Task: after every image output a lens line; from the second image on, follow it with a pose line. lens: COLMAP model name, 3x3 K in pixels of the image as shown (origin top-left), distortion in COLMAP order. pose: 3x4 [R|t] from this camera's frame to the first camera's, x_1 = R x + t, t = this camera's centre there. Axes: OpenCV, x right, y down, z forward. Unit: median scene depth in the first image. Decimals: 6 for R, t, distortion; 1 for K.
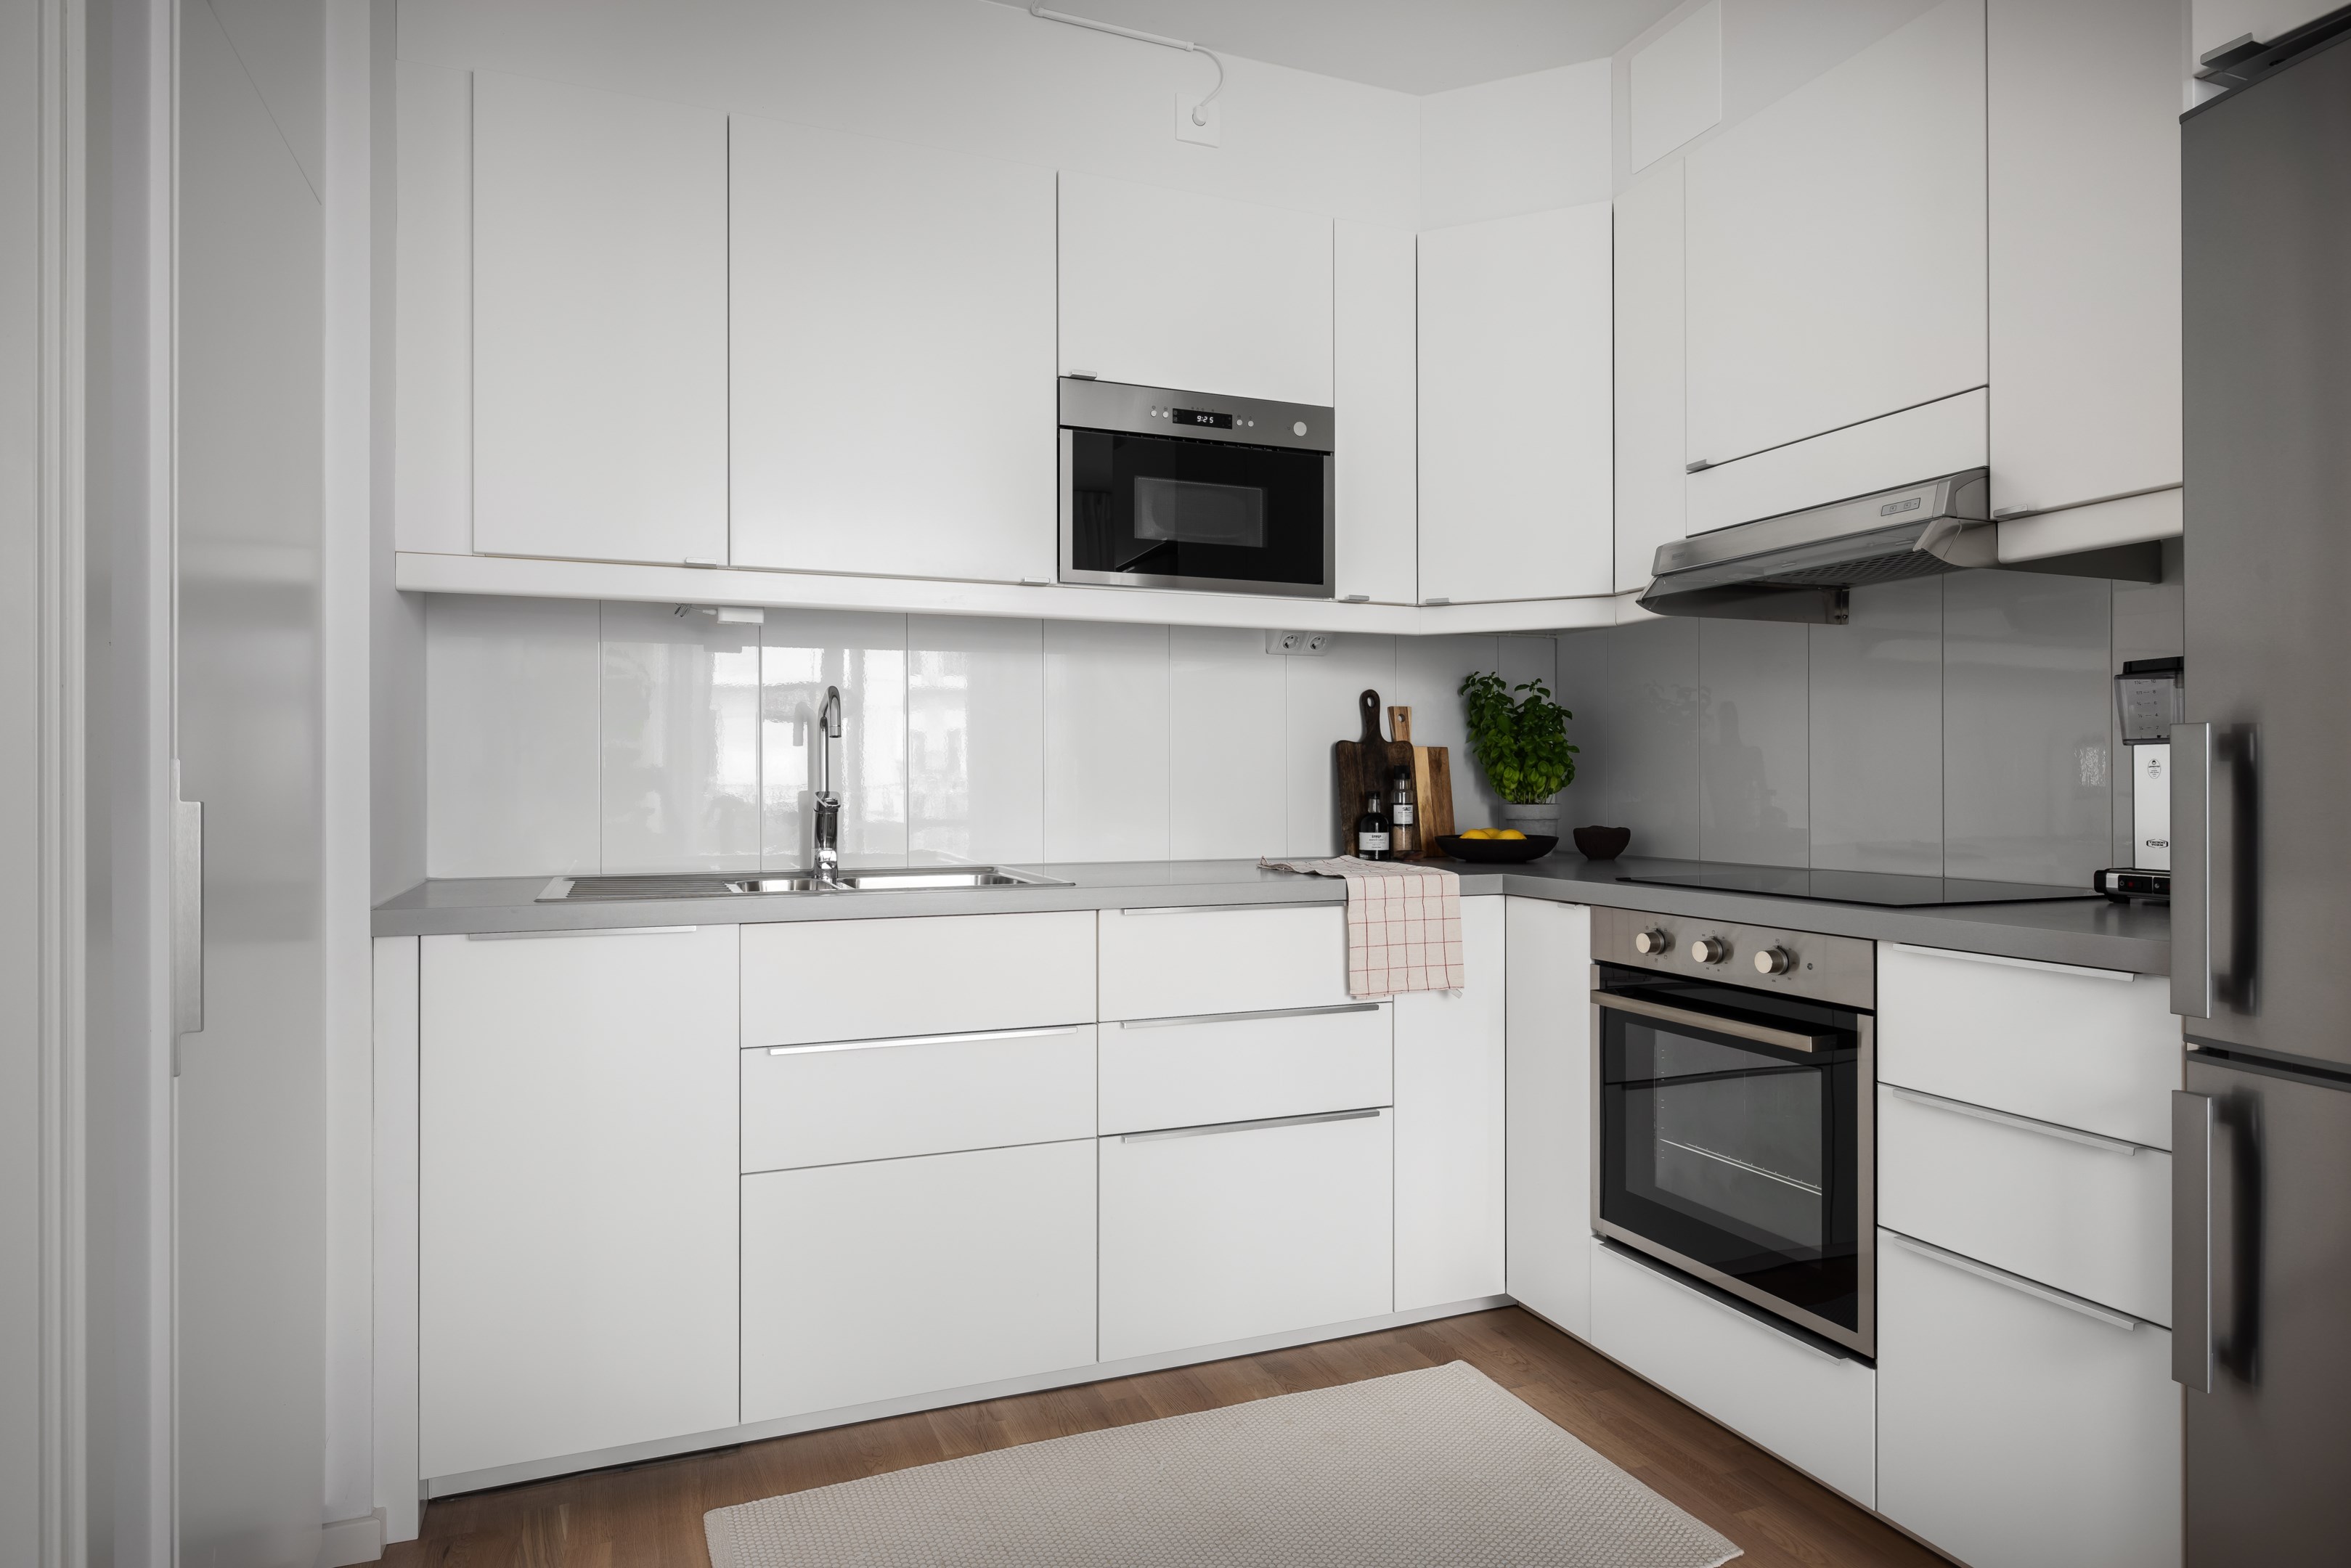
lens RADIAL K [[1332.7, 0, 1175.5], [0, 1332.7, 784.0], [0, 0, 1]] dist [0.000227, -0.000654]
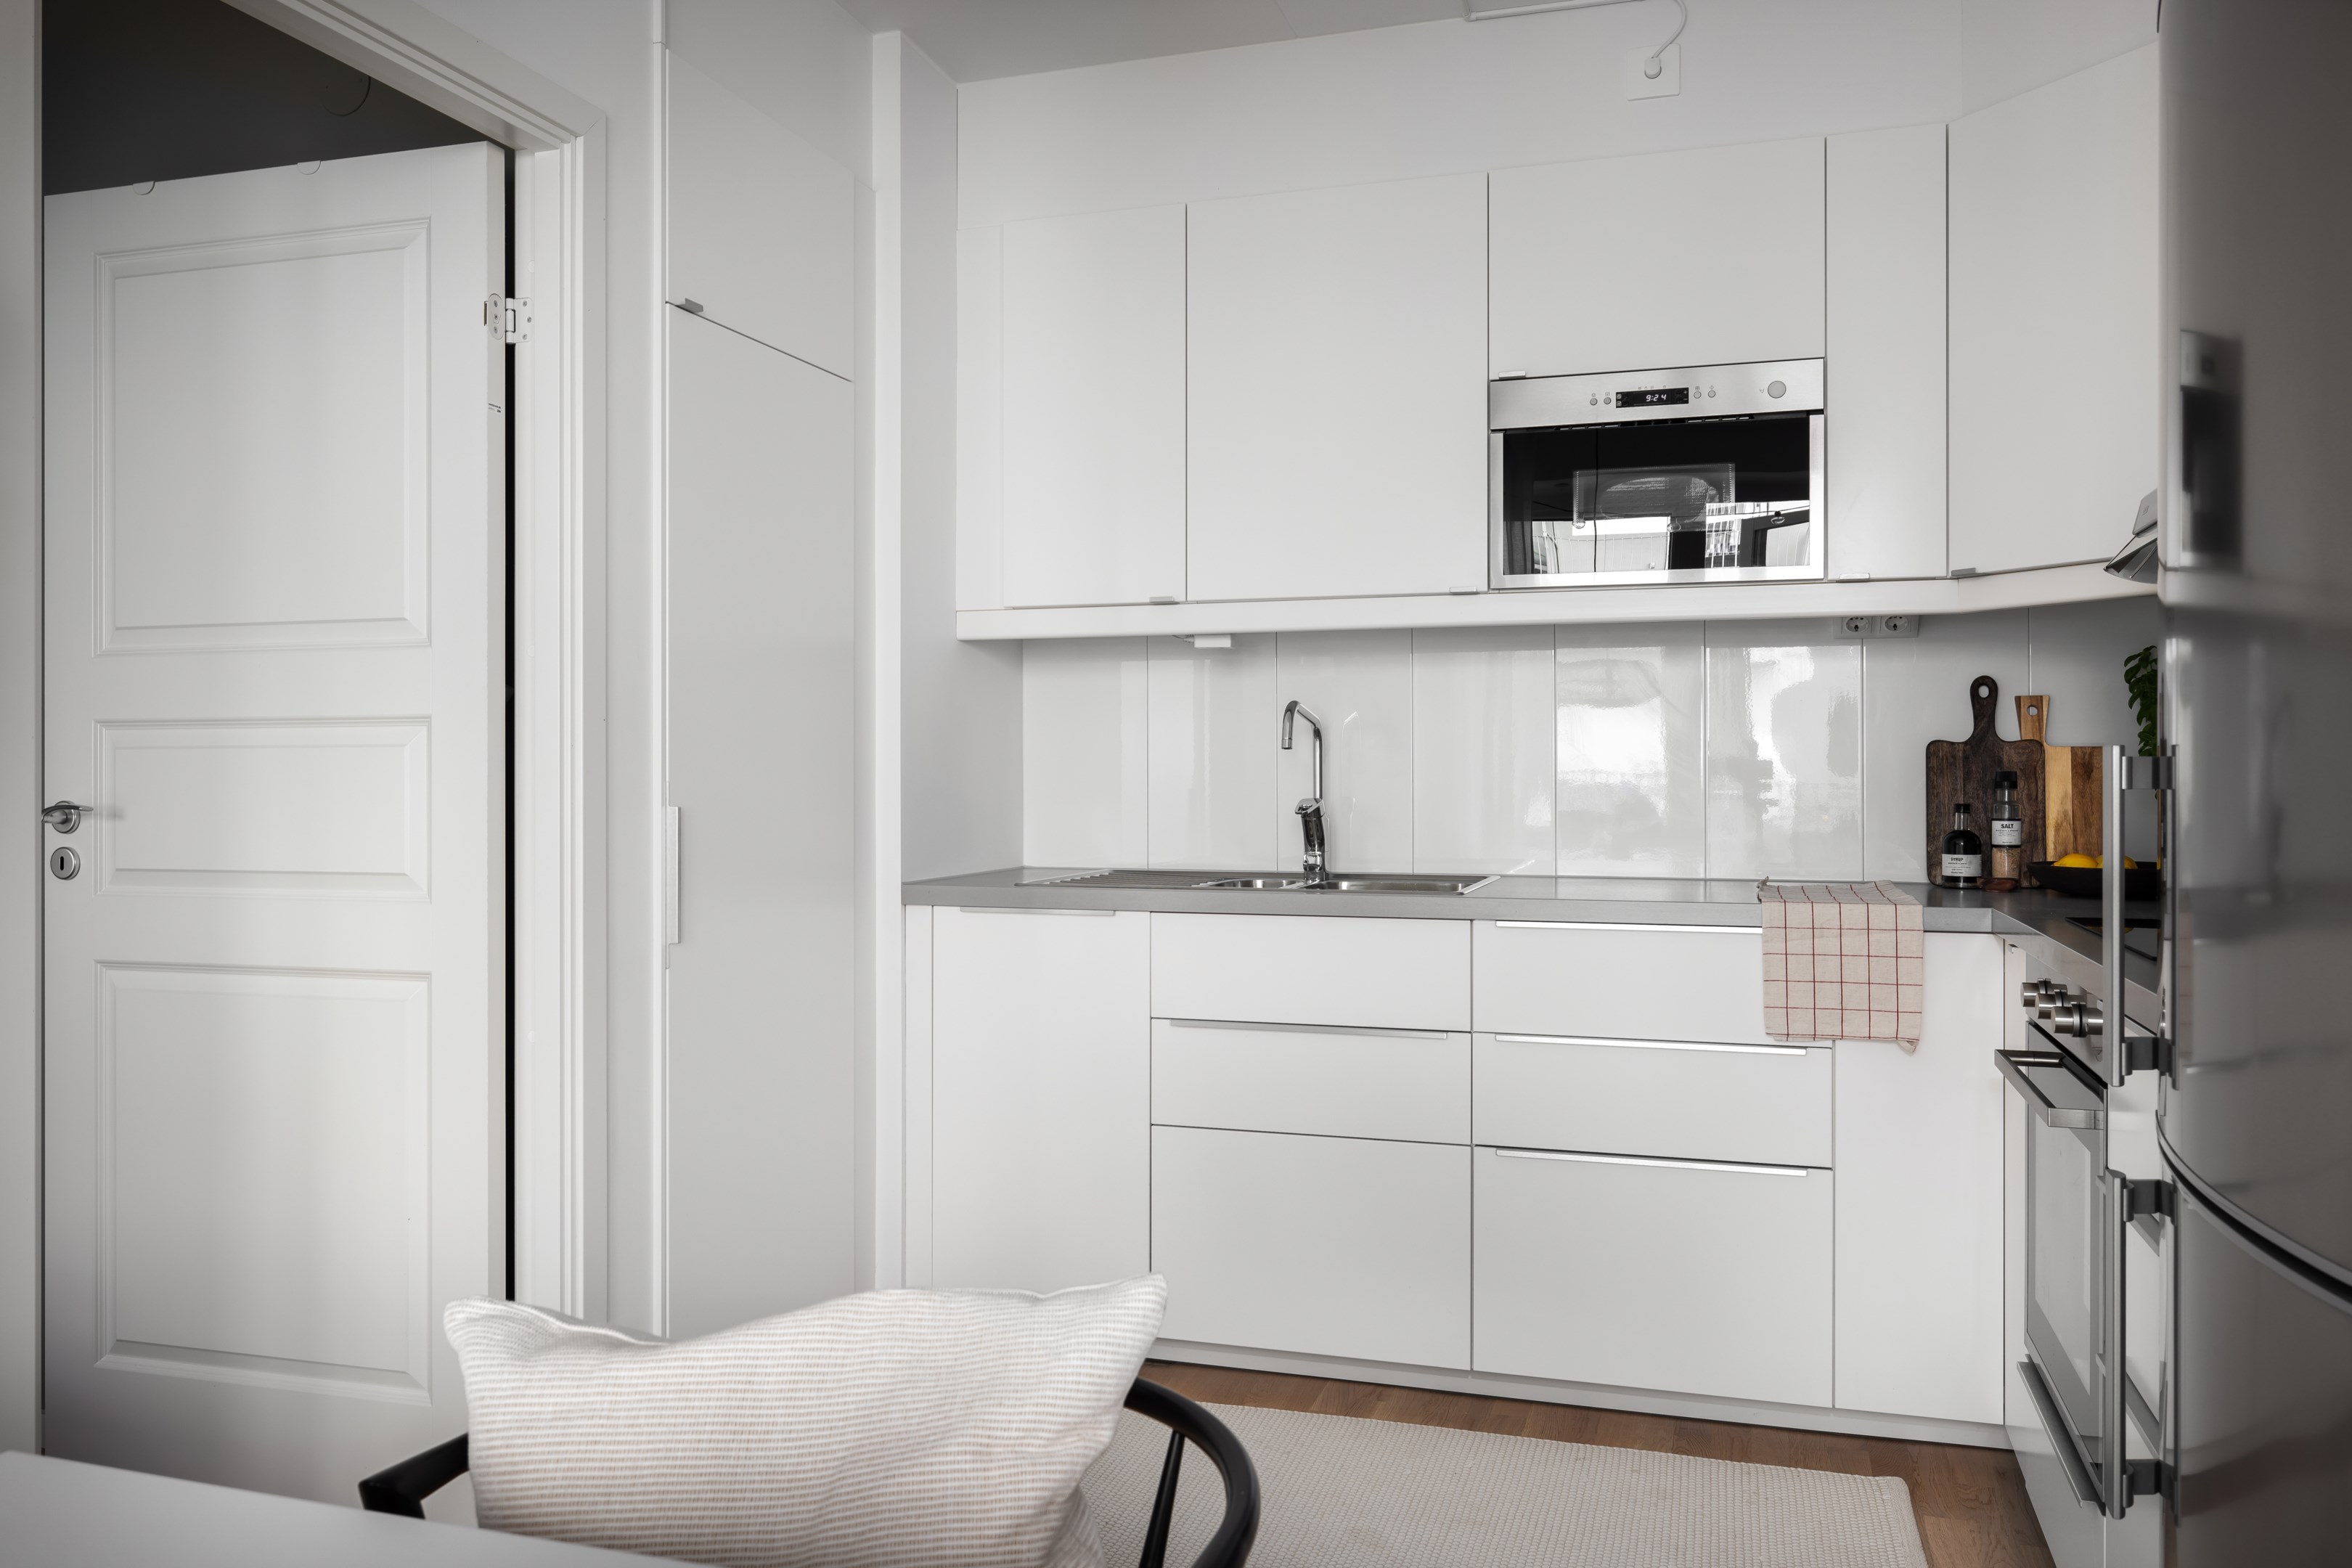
lens RADIAL K [[1693.7, 0, 1176.0], [0, 1693.7, 784.0], [0, 0, 1]] dist [-0.005738, 0.000508]
pose [[0.771350, 0.004593, -0.636394, 0.510292], [-0.002505, 0.999988, 0.004181, -0.011178], [0.636406, -0.001631, 0.771353, -0.111305]]
